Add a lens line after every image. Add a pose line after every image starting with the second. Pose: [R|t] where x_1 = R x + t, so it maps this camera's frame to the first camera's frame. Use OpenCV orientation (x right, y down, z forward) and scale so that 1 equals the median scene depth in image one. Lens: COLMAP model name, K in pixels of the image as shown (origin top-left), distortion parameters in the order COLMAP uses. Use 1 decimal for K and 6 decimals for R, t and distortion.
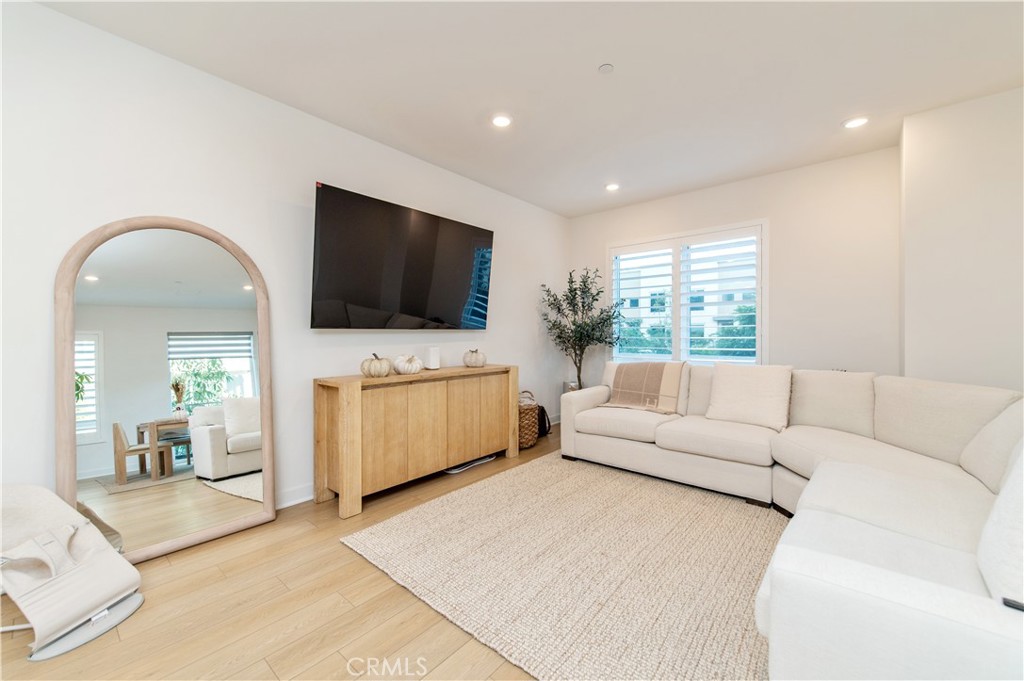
lens RADIAL K [[400.1, 0, 511.8], [0, 400.1, 336.1], [0, 0, 1]] dist [0.018854, 0.000011]
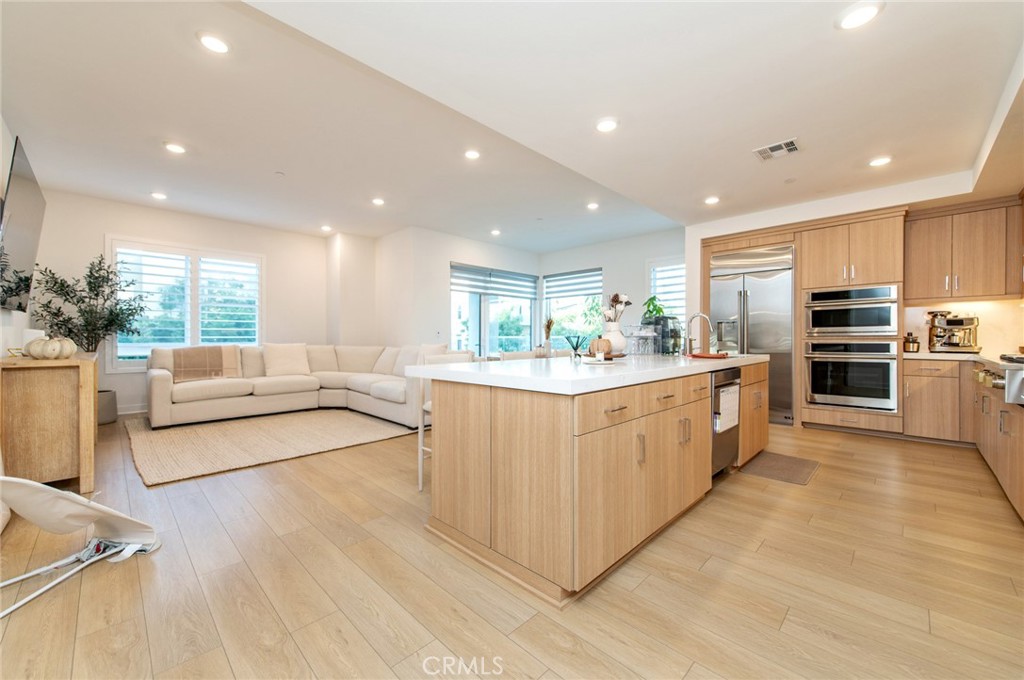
lens RADIAL K [[400.1, 0, 511.8], [0, 400.1, 335.6], [0, 0, 1]] dist [0.018854, 0.000011]
pose [[0.068183, 0.003640, 0.997666, -0.871775], [0.002962, 0.999988, -0.003851, 0.036911], [-0.997668, 0.003217, 0.068171, -0.086640]]
